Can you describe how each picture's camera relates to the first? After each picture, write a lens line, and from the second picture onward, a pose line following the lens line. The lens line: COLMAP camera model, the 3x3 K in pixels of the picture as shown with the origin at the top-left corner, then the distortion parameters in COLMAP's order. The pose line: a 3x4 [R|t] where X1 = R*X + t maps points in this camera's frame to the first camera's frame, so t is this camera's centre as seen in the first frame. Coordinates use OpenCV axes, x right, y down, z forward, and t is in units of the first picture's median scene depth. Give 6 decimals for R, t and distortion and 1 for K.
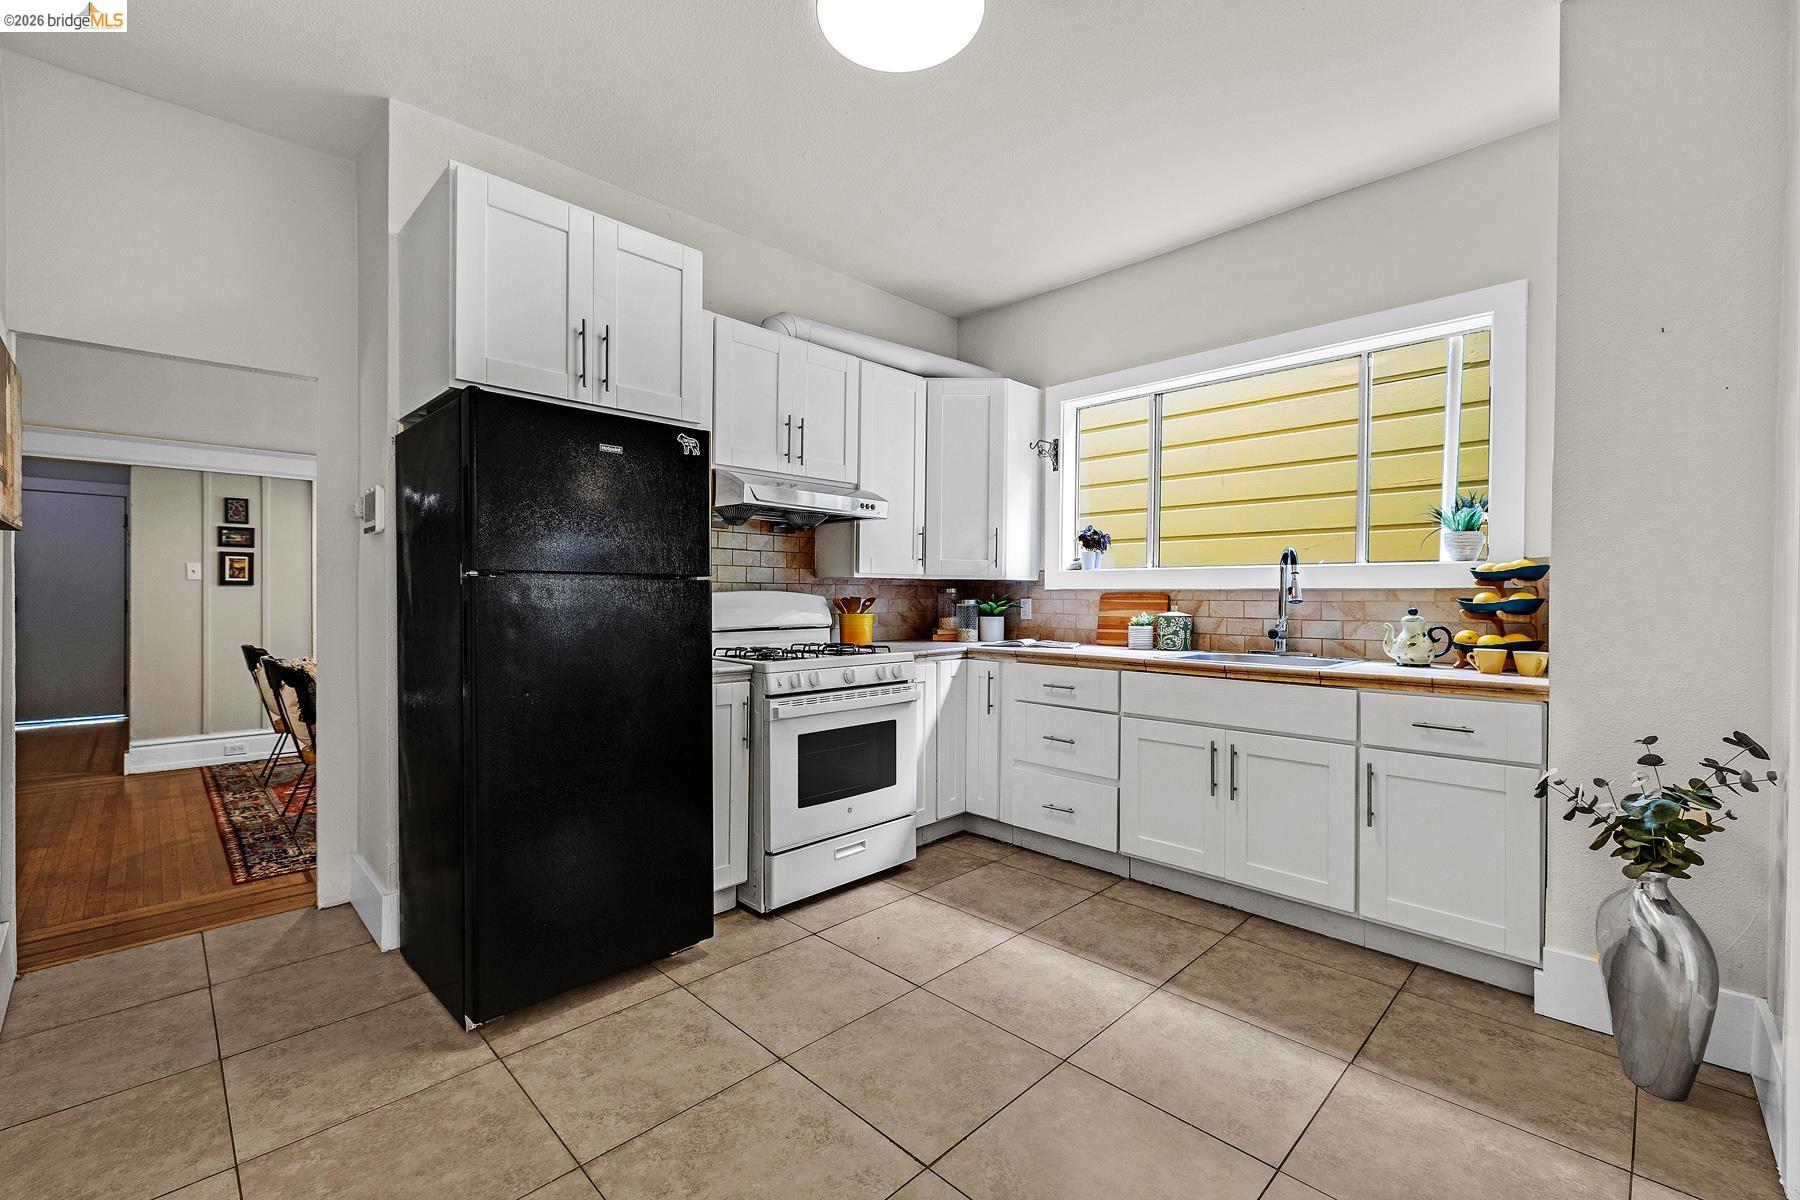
lens RADIAL K [[753.9, 0, 899.2], [0, 753.9, 594.9], [0, 0, 1]] dist [-0.003953, 0.001215]
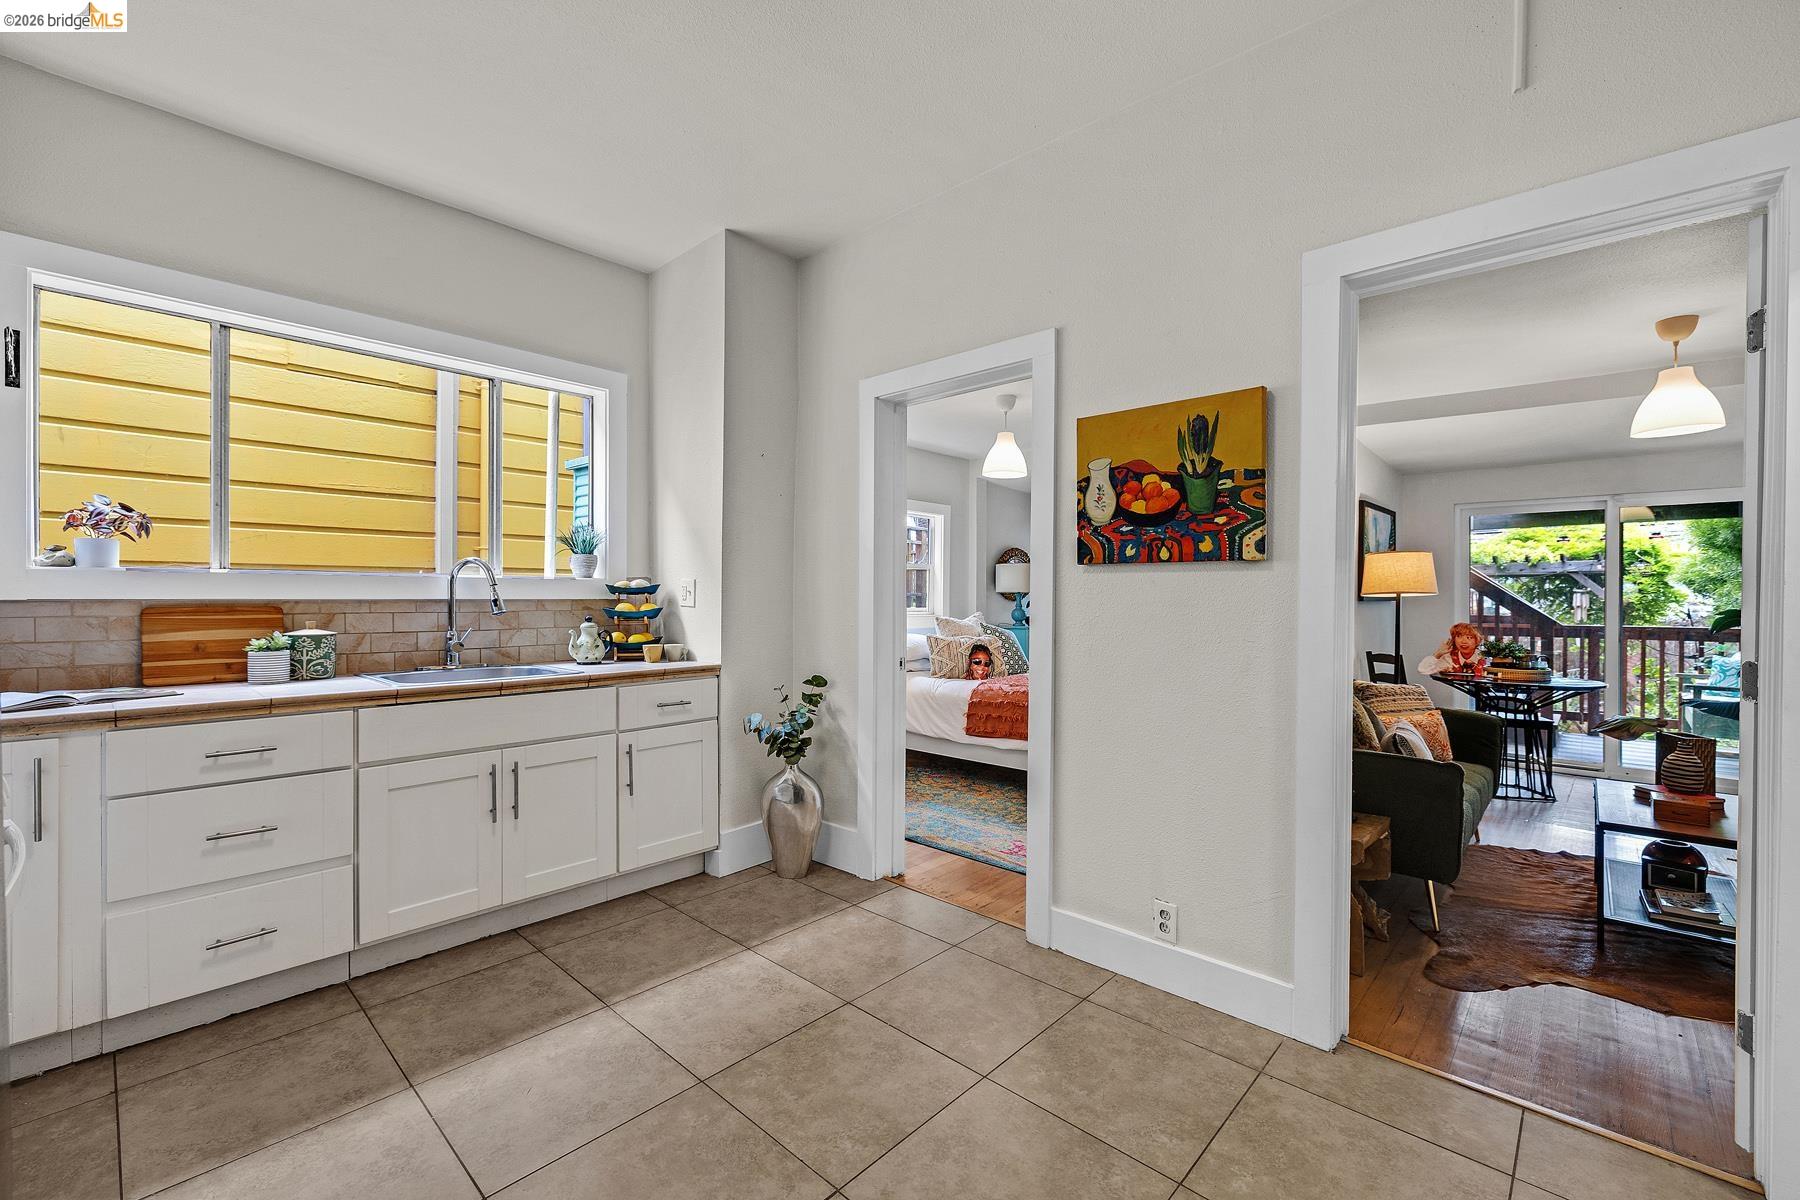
lens RADIAL K [[753.9, 0, 902.5], [0, 753.9, 602.6], [0, 0, 1]] dist [-0.003953, 0.001215]
pose [[-0.041088, -0.013245, 0.999068, -0.491054], [-0.003853, 0.999907, 0.013098, -0.019494], [-0.999148, -0.003311, -0.041135, 0.487206]]
